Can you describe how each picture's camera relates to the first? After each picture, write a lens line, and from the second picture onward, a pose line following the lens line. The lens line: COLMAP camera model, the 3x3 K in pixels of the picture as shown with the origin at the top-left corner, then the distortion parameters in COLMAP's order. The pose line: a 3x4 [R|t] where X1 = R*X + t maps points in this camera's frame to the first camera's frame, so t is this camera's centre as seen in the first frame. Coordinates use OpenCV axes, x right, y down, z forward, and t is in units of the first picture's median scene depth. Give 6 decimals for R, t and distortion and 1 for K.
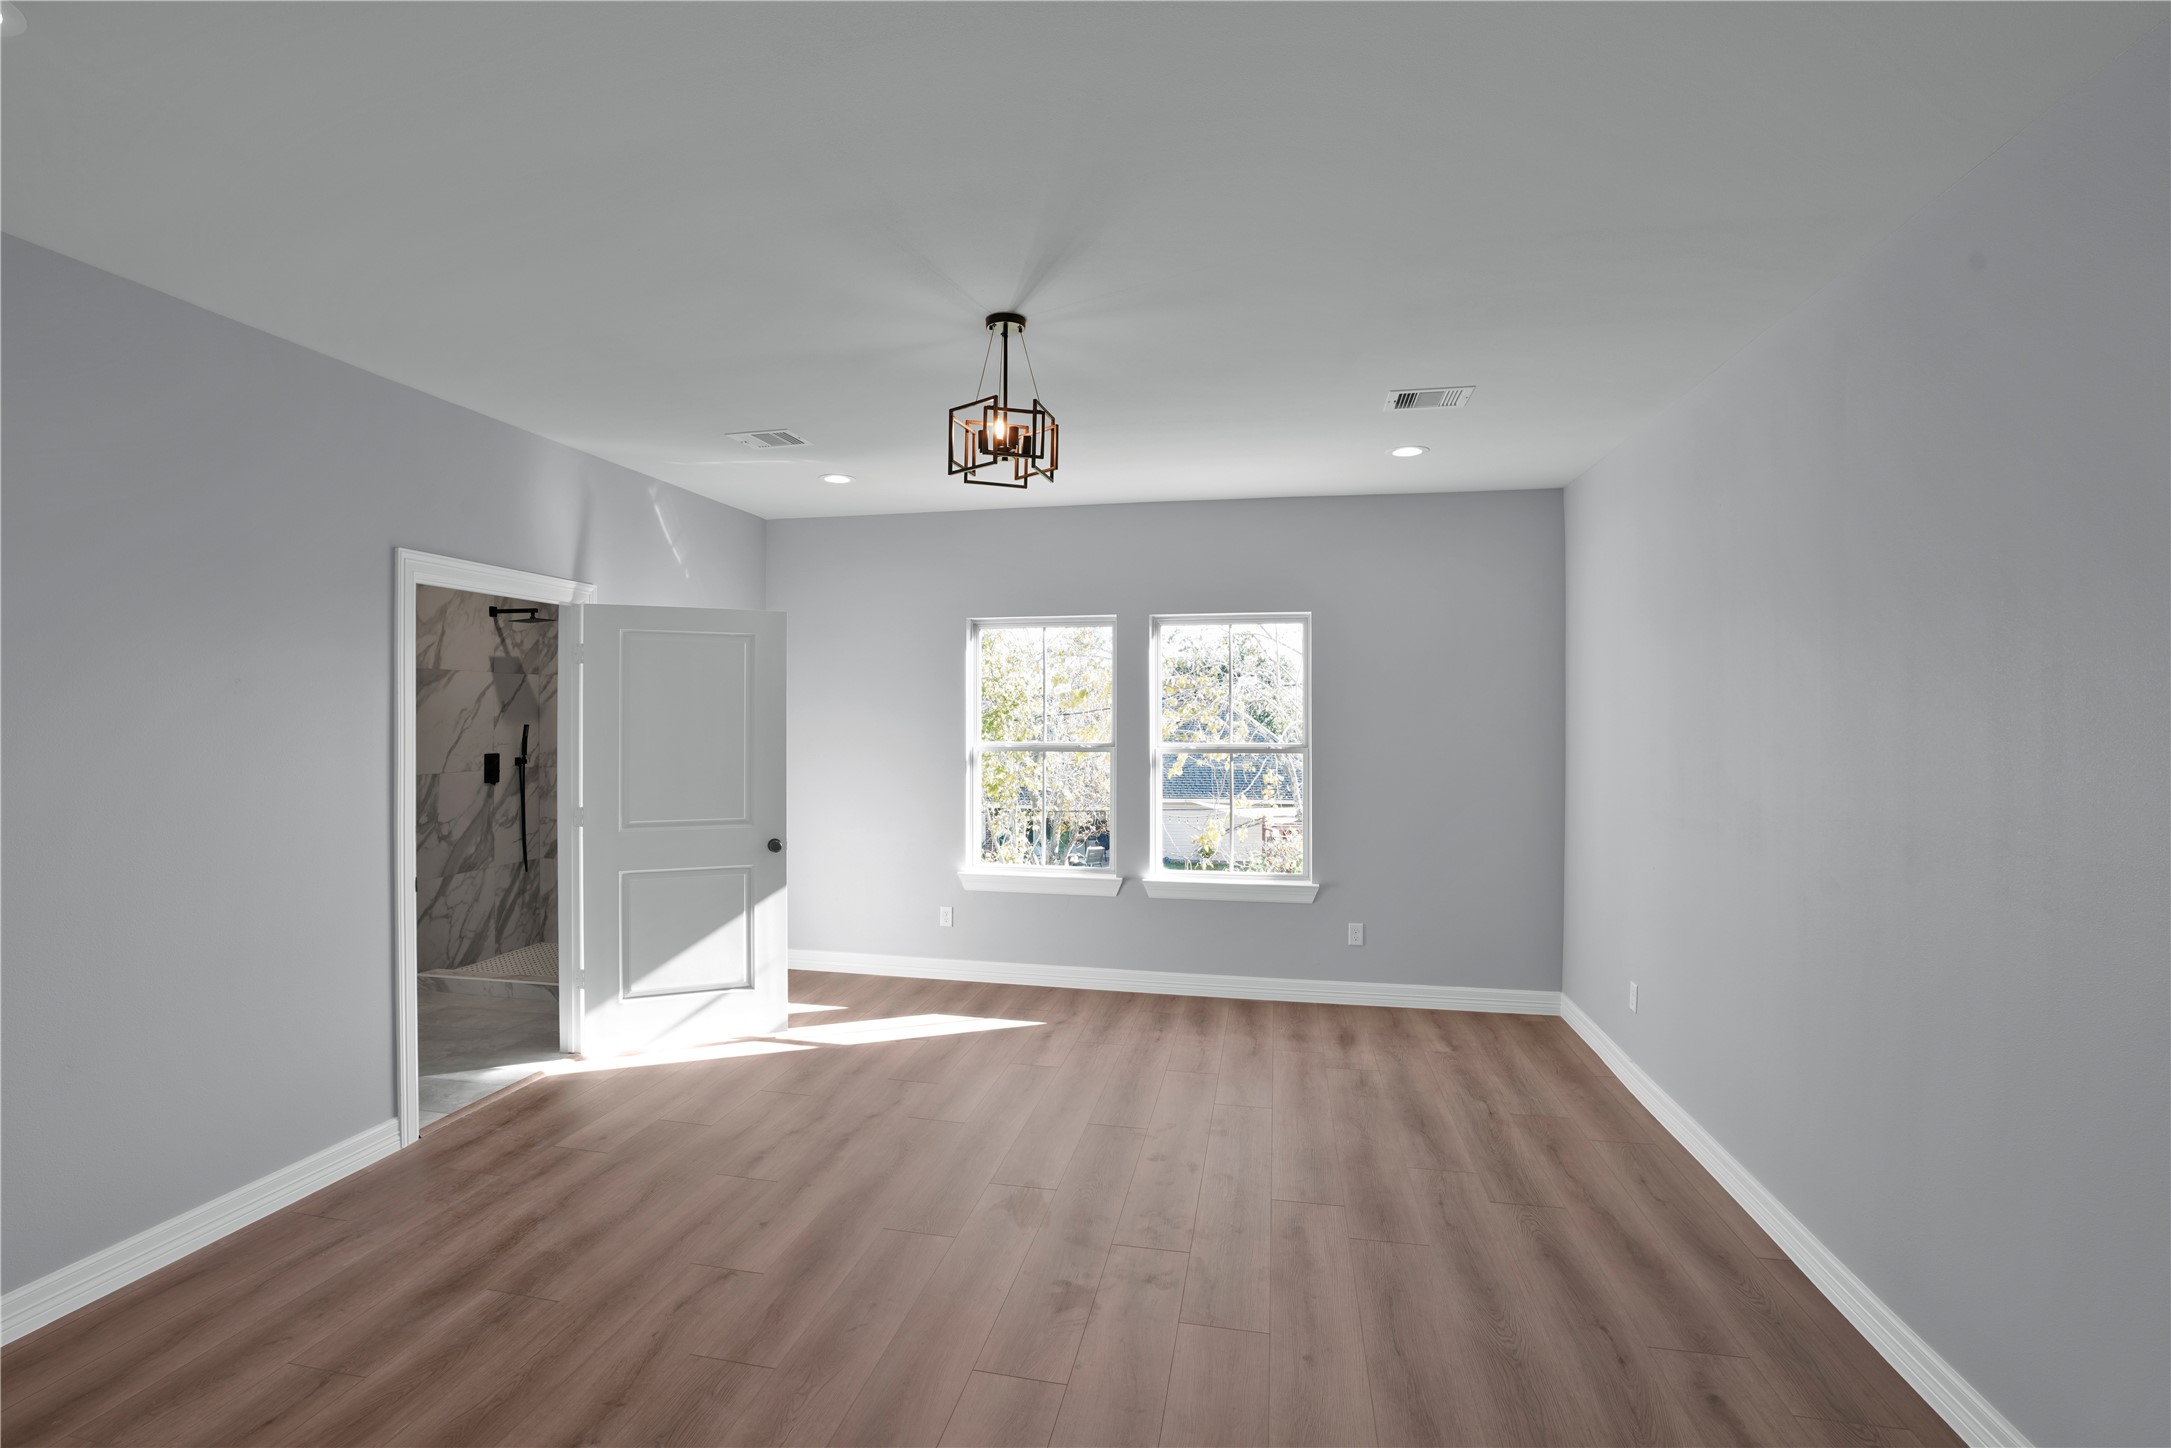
lens RADIAL K [[1009.2, 0, 1078.9], [0, 1009.2, 719.2], [0, 0, 1]] dist [-0.060313, 0.022161]
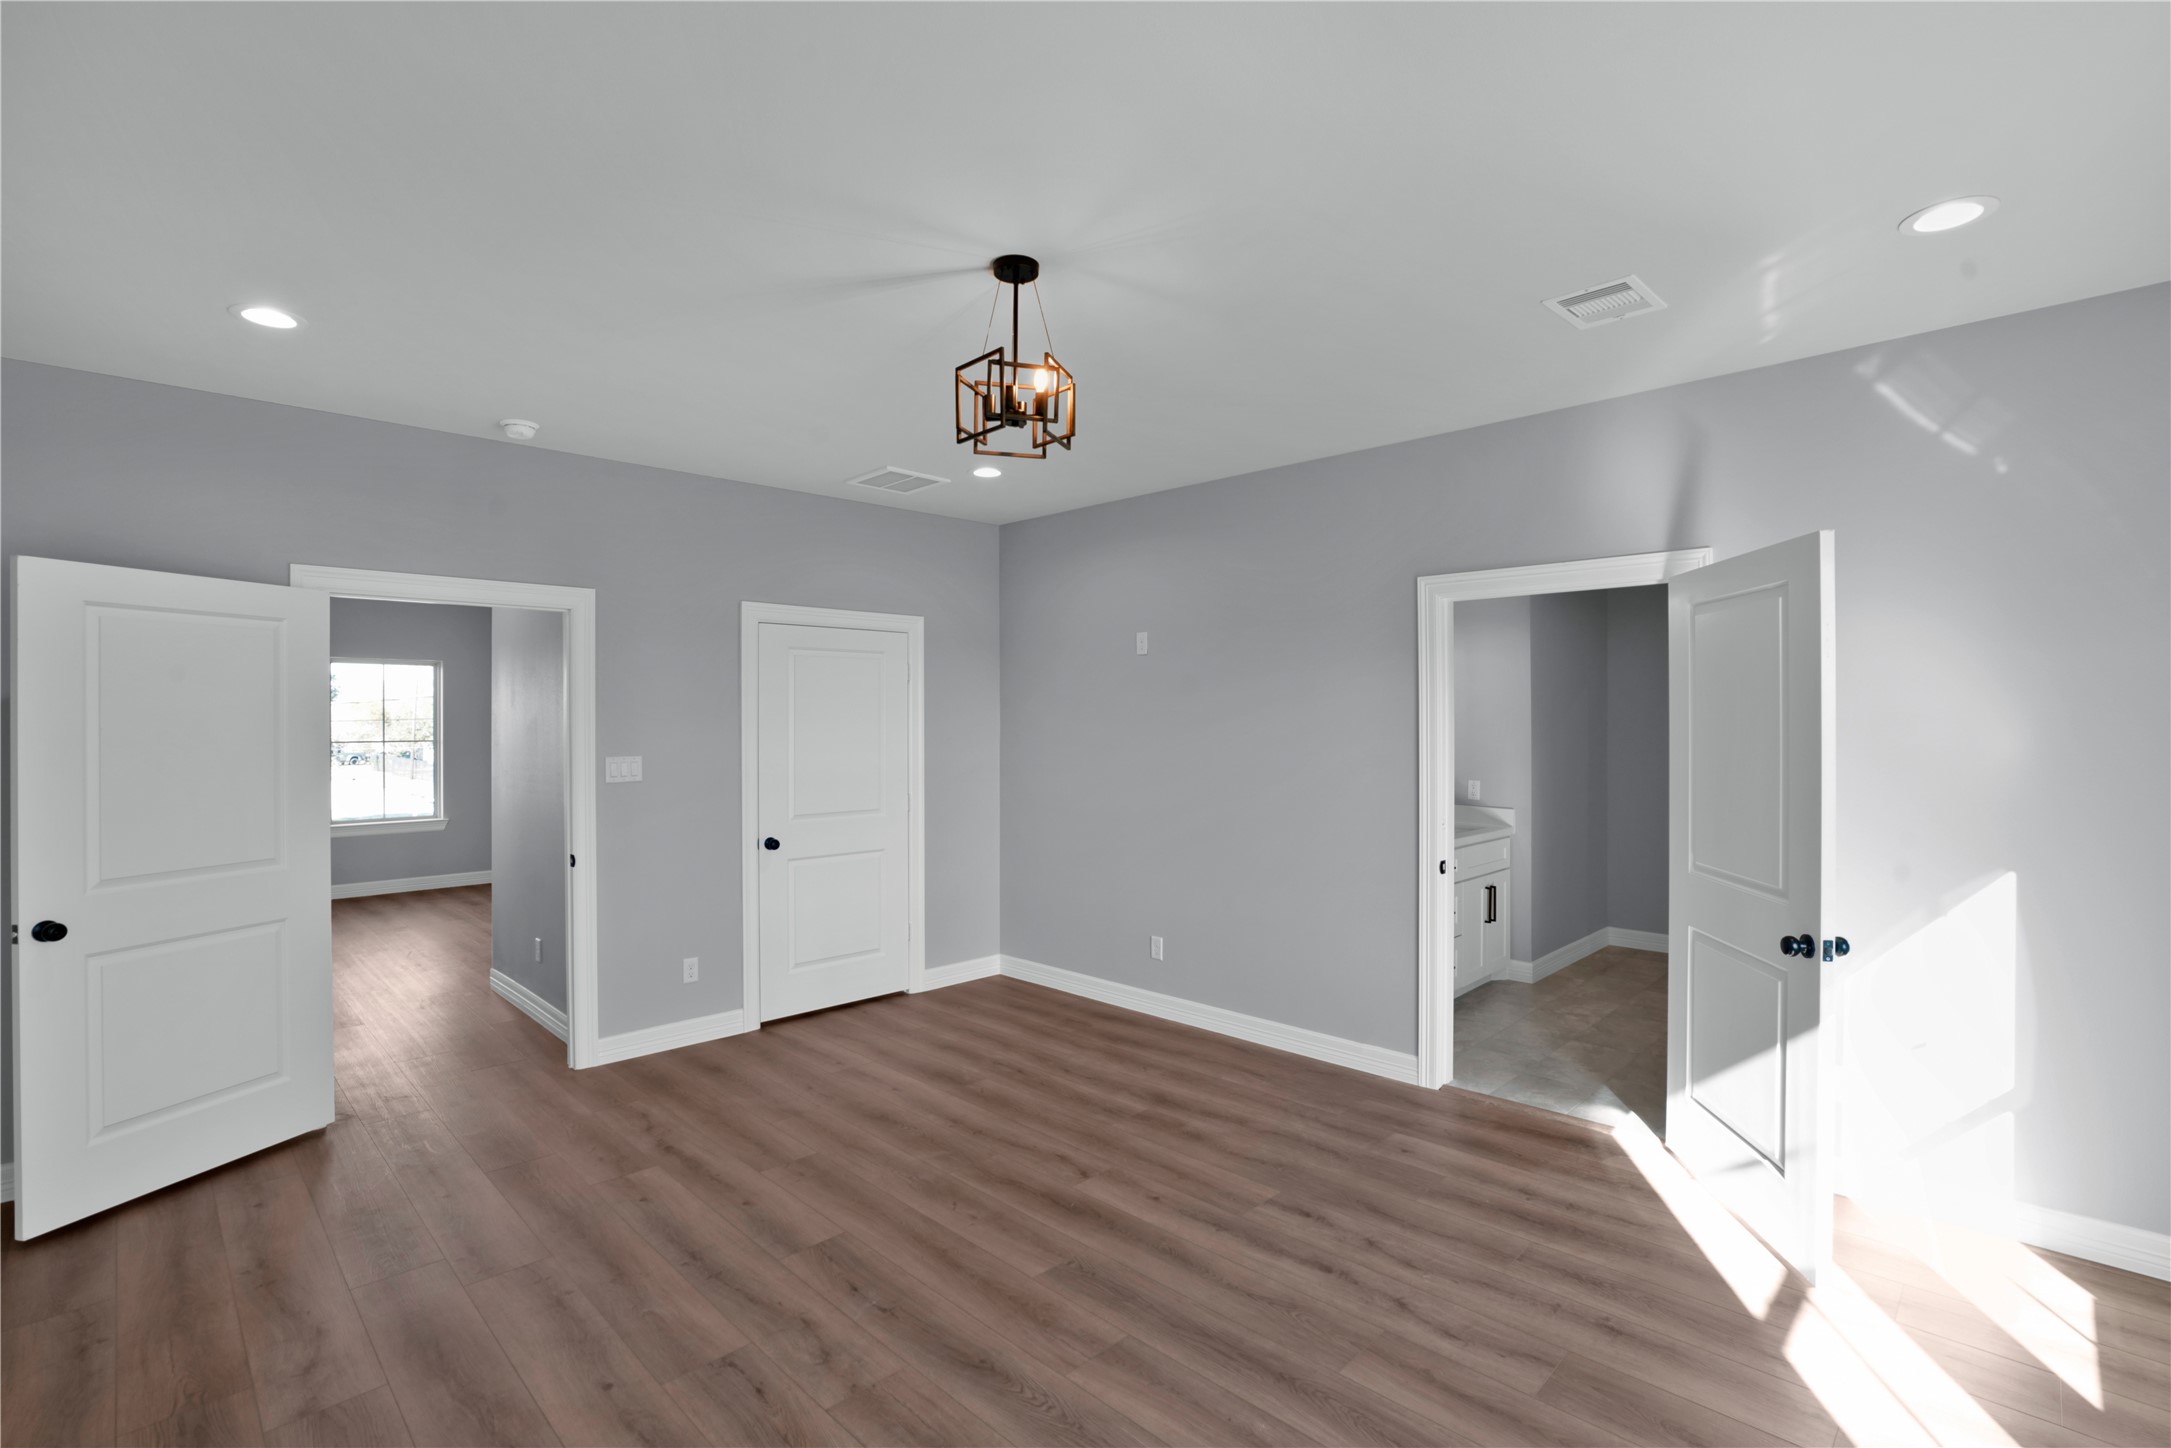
lens RADIAL K [[1009.2, 0, 1078.9], [0, 1009.2, 719.2], [0, 0, 1]] dist [-0.060313, 0.022161]
pose [[-0.563487, -0.002028, -0.826122, 0.445157], [-0.002642, 0.999996, -0.000653, -0.001529], [0.826121, 0.001814, -0.563490, 1.118774]]
